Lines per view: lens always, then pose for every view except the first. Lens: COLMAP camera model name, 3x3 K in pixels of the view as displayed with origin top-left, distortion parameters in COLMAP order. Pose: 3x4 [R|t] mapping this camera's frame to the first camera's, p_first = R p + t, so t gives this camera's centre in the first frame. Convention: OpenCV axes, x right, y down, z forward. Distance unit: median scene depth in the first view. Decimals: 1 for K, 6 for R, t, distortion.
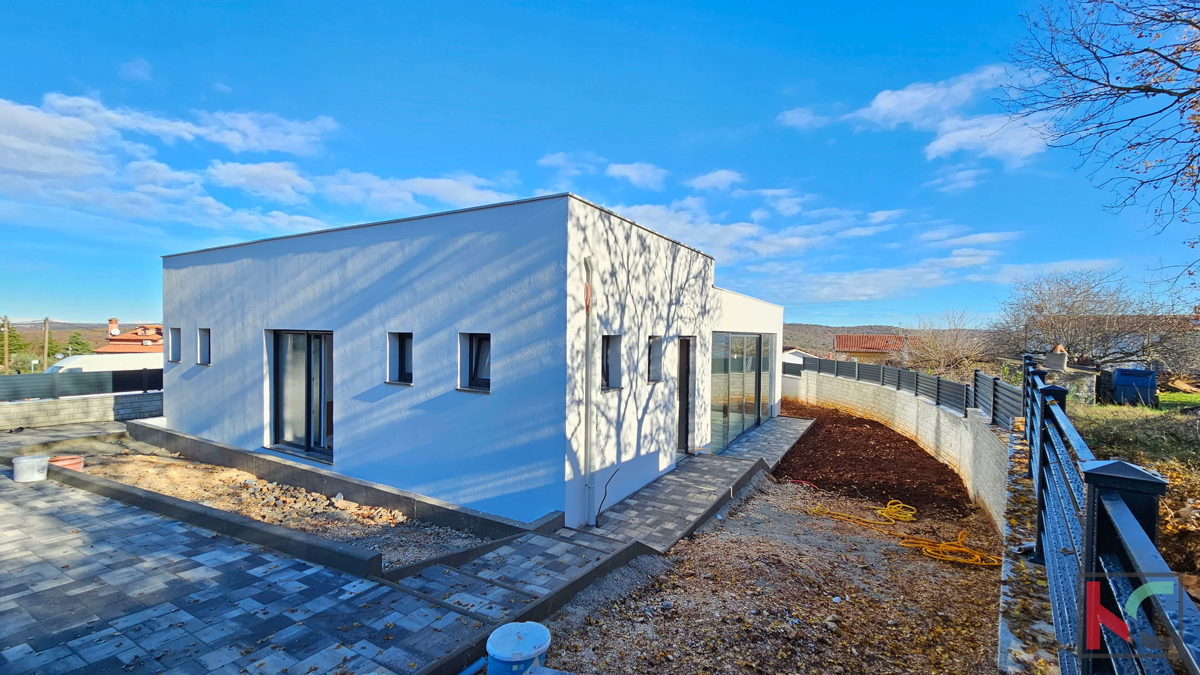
lens RADIAL K [[492.3, 0, 601.8], [0, 492.3, 327.3], [0, 0, 1]] dist [-0.002494, 0.000248]
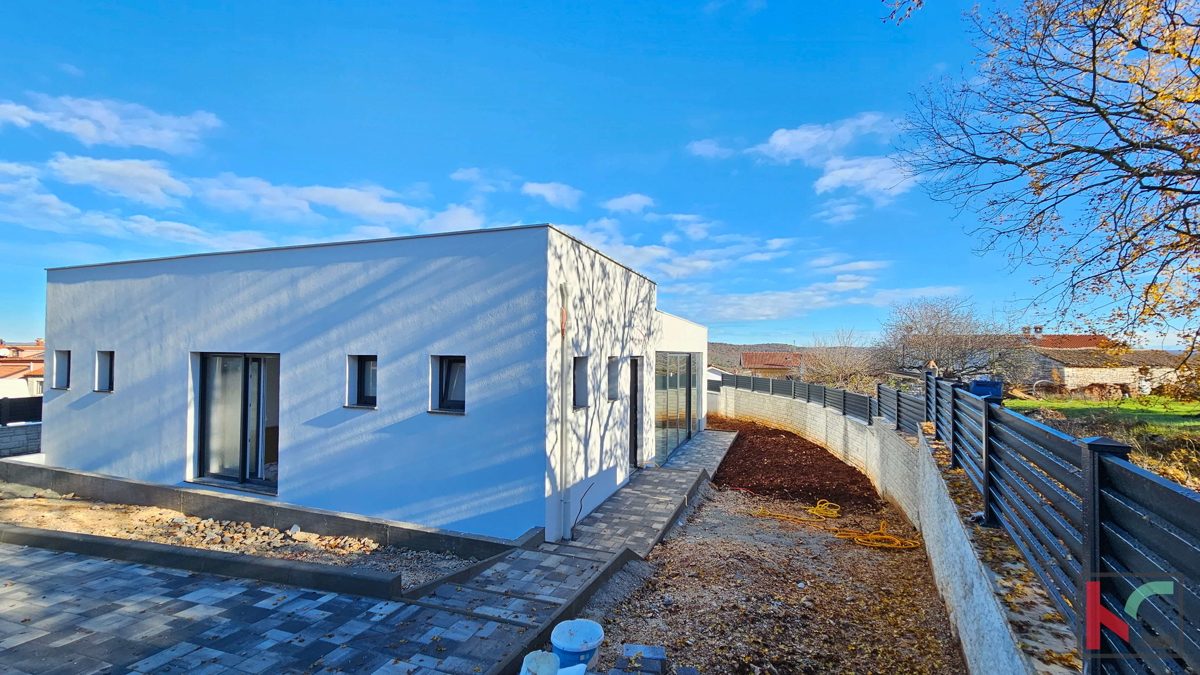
lens RADIAL K [[491.5, 0, 601.8], [0, 491.5, 336.2], [0, 0, 1]] dist [0.000204, -0.000499]
pose [[0.985177, 0.000340, 0.171540, -0.102887], [0.003024, 0.999808, -0.019349, -0.006574], [-0.171514, 0.019581, 0.984987, -0.040602]]
